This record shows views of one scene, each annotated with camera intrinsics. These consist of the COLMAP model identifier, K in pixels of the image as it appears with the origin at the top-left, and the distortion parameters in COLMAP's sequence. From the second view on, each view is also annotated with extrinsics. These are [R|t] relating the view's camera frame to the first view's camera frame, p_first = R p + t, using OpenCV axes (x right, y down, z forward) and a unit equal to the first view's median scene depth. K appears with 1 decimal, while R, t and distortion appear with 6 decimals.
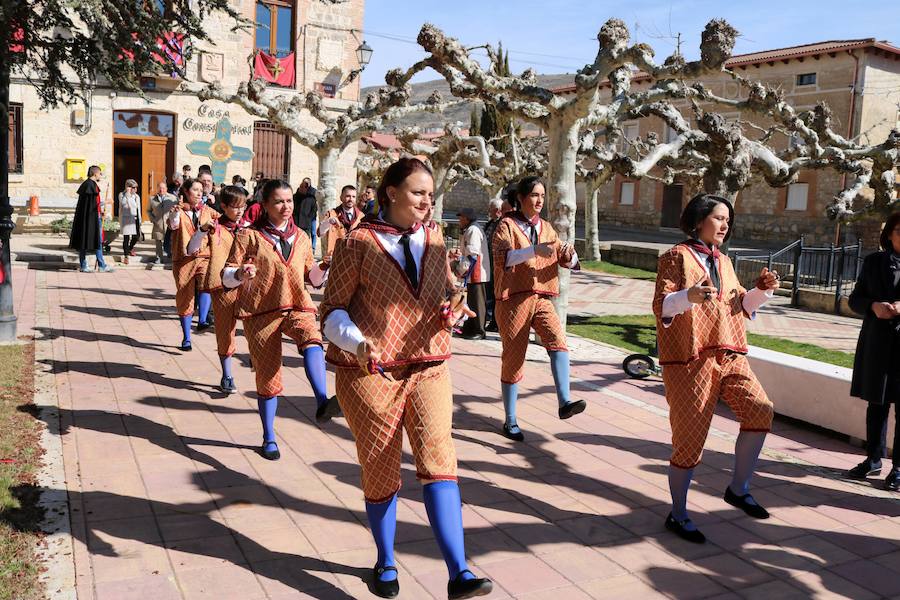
lens RADIAL K [[811.2, 0, 450.0], [0, 811.2, 300.0], [0, 0, 1]] dist [-0.125046, 0.077609]
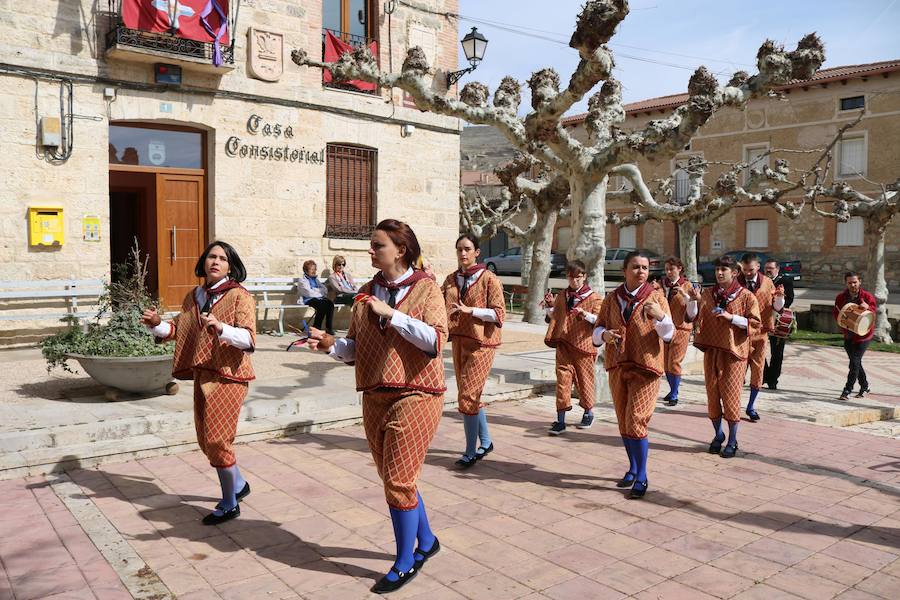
lens RADIAL K [[747.0, 0, 447.8], [0, 747.0, 302.1], [0, 0, 1]] dist [-0.146288, 0.113976]
pose [[0.981020, -0.059066, 0.184690, -0.258543], [0.068721, 0.996560, -0.046313, -0.062217], [-0.181320, 0.058126, 0.981705, 0.402849]]
